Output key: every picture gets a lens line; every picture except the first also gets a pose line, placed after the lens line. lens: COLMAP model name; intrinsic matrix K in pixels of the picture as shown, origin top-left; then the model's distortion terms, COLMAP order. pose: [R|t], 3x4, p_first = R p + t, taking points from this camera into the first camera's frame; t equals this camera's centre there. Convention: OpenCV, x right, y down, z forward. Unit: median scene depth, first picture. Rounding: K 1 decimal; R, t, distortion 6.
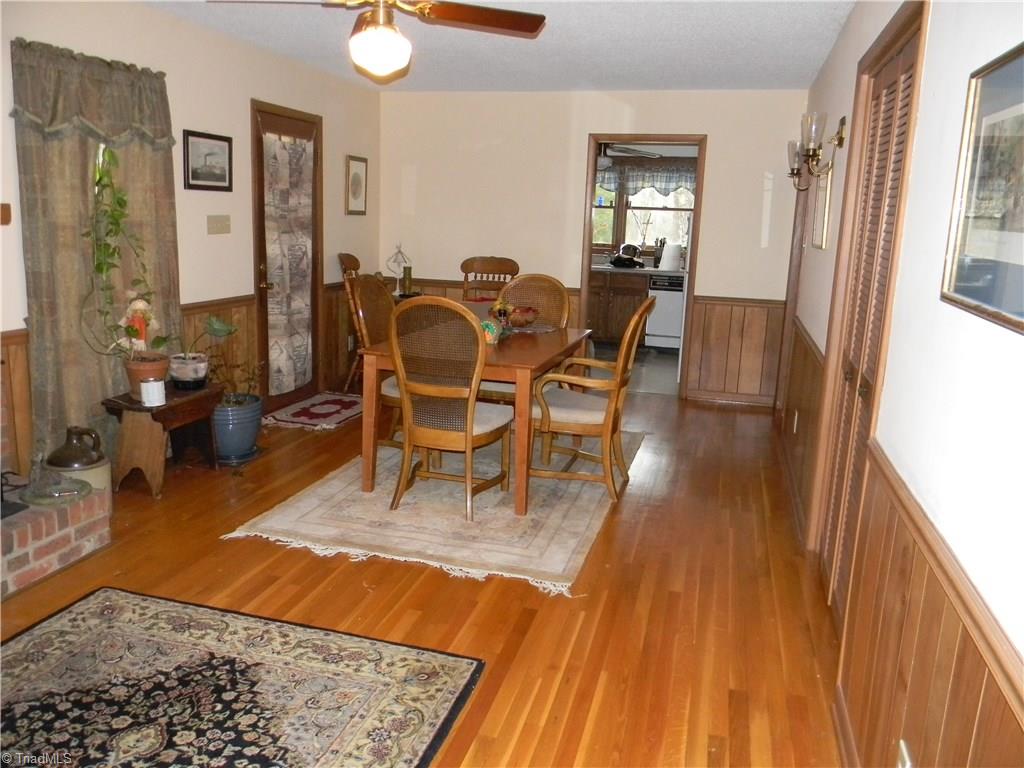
lens RADIAL K [[810.9, 0, 498.8], [0, 810.9, 383.2], [0, 0, 1]] dist [-0.009241, -0.016671]
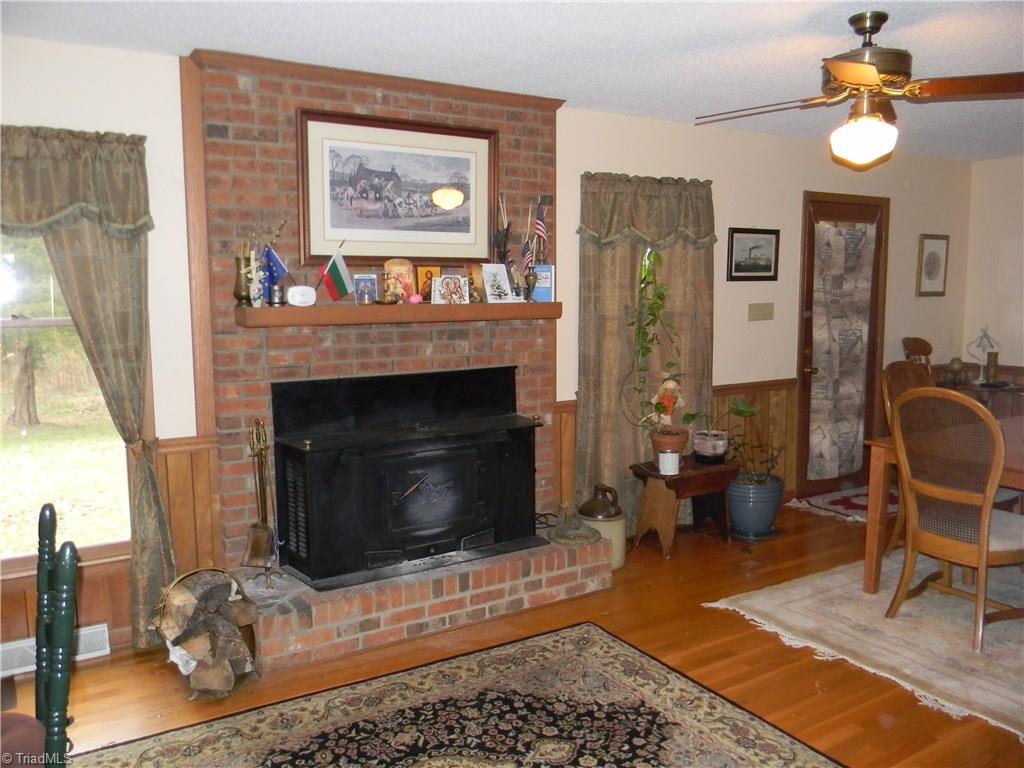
lens RADIAL K [[810.9, 0, 498.8], [0, 810.9, 383.2], [0, 0, 1]] dist [-0.009241, -0.016671]
pose [[0.729604, 0.037268, -0.682854, 0.165601], [-0.103378, 0.993050, -0.056257, -0.010434], [0.676011, 0.111637, 0.728386, 0.008874]]
